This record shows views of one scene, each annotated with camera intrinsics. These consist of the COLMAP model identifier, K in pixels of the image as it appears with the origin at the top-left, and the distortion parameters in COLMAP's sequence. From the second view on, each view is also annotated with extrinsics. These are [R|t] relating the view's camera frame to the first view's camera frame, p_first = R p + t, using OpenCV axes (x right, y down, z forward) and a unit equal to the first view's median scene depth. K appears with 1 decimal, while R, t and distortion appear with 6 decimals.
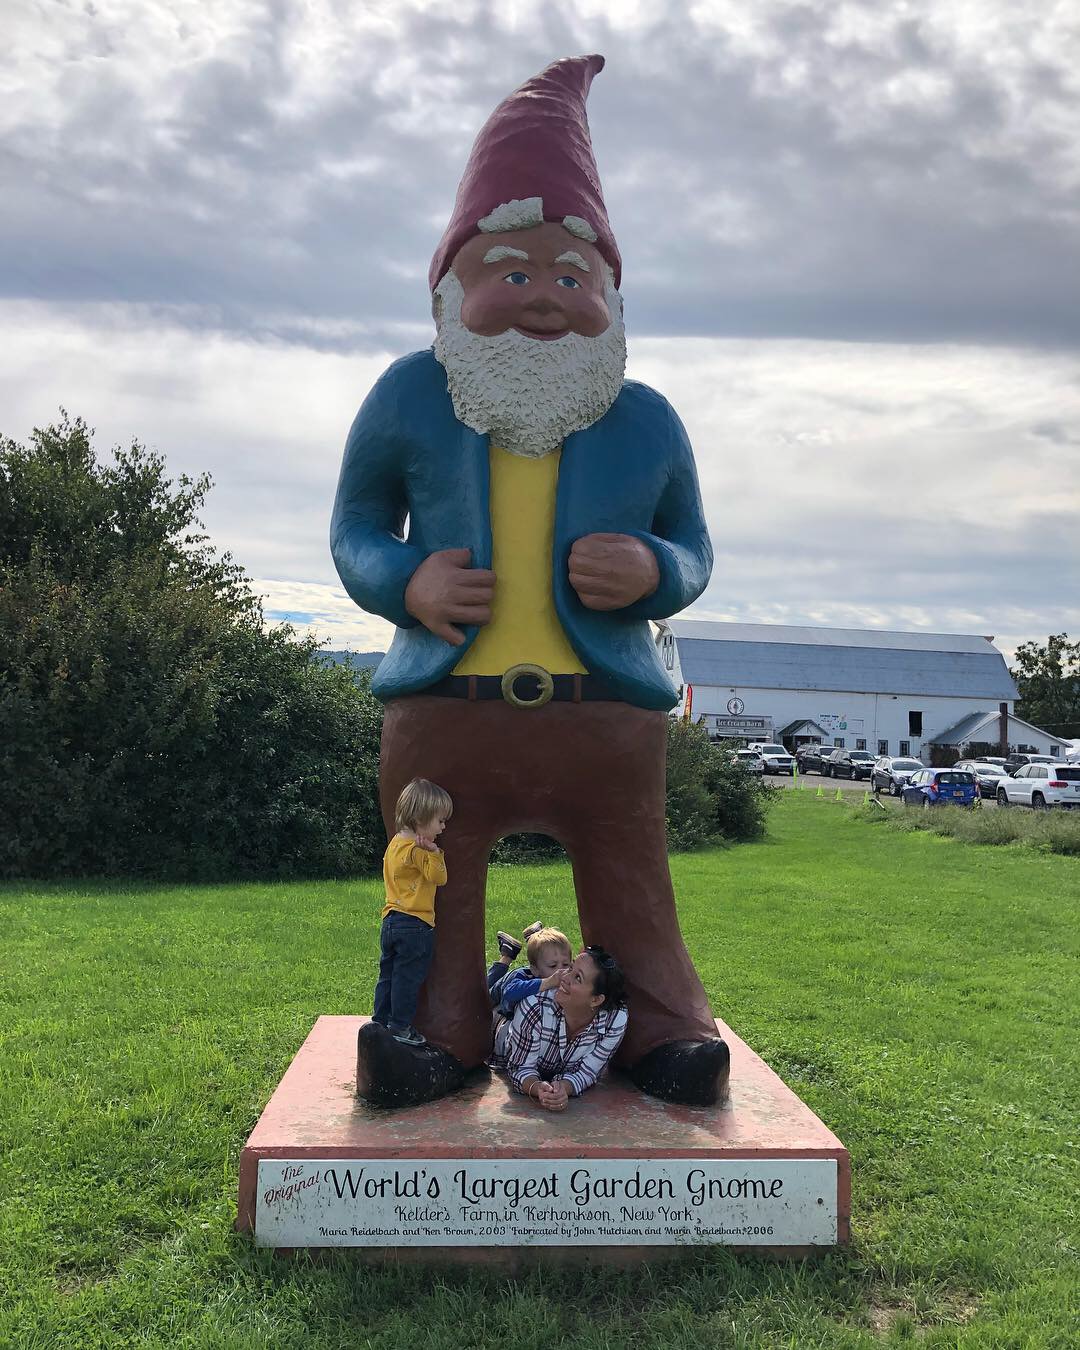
lens RADIAL K [[1168.2, 0, 540.2], [0, 1168.2, 651.2], [0, 0, 1]] dist [-0.000076, 0.002389]
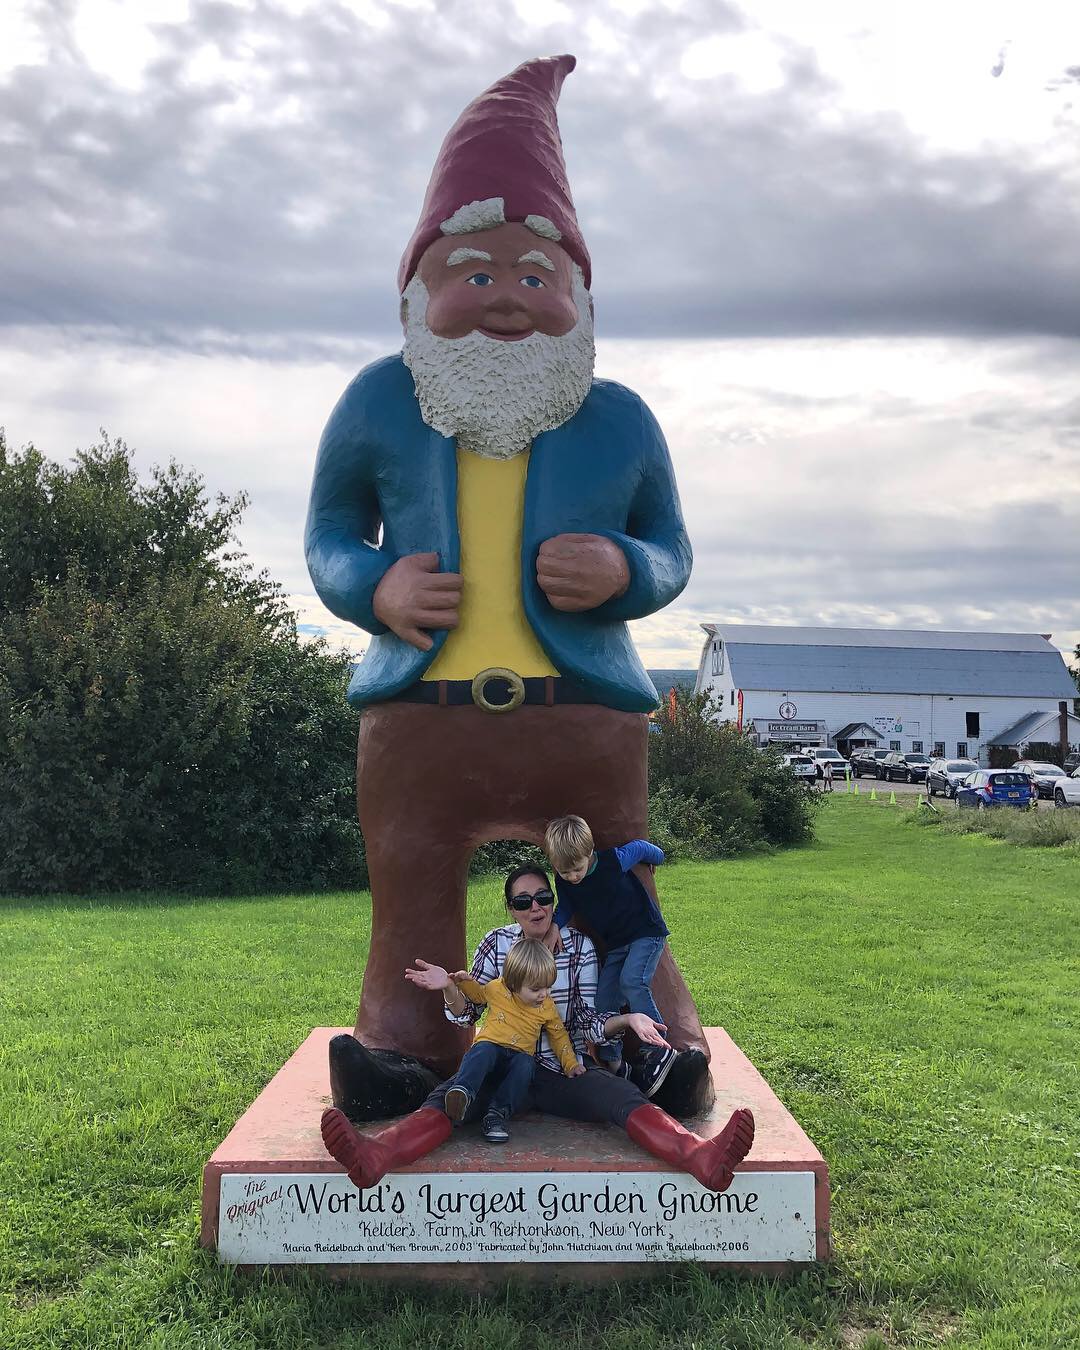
lens RADIAL K [[1166.6, 0, 542.8], [0, 1166.6, 642.7], [0, 0, 1]] dist [0.005113, -0.006827]
pose [[0.998855, -0.022461, -0.042238, 0.065831], [0.021824, 0.999642, -0.015468, 0.005592], [0.042570, 0.014528, 0.998988, 0.014952]]
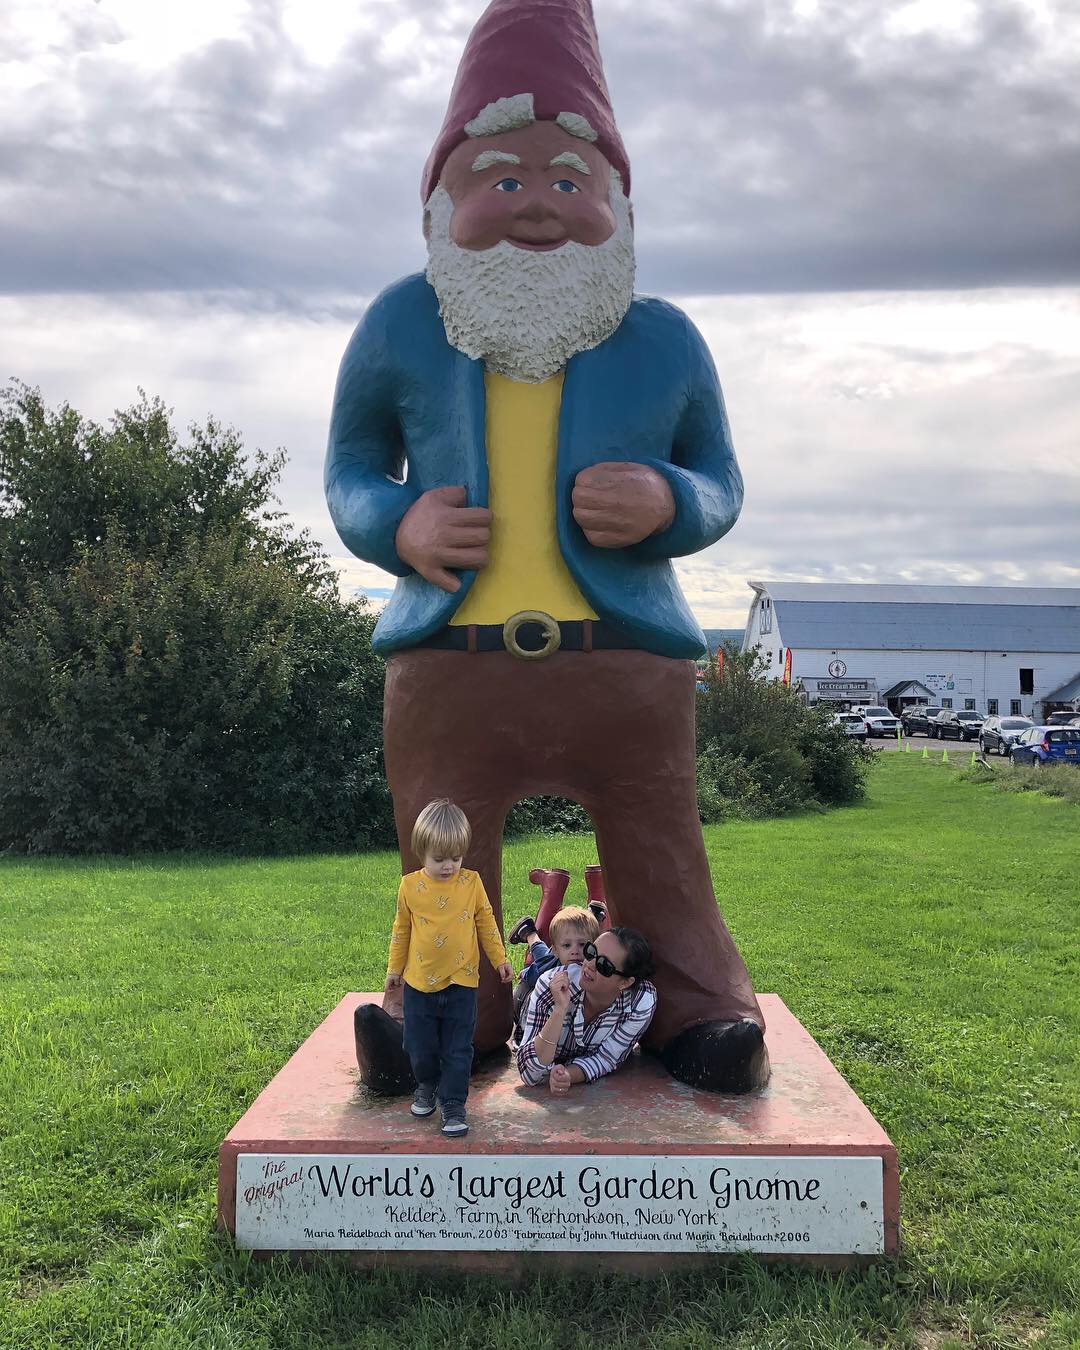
lens RADIAL K [[1166.6, 0, 542.8], [0, 1166.6, 642.7], [0, 0, 1]] dist [0.005113, -0.006827]
pose [[0.996142, -0.029511, -0.082645, 0.068569], [0.031028, 0.999372, 0.017129, 0.019963], [0.082088, -0.019627, 0.996432, 0.090130]]
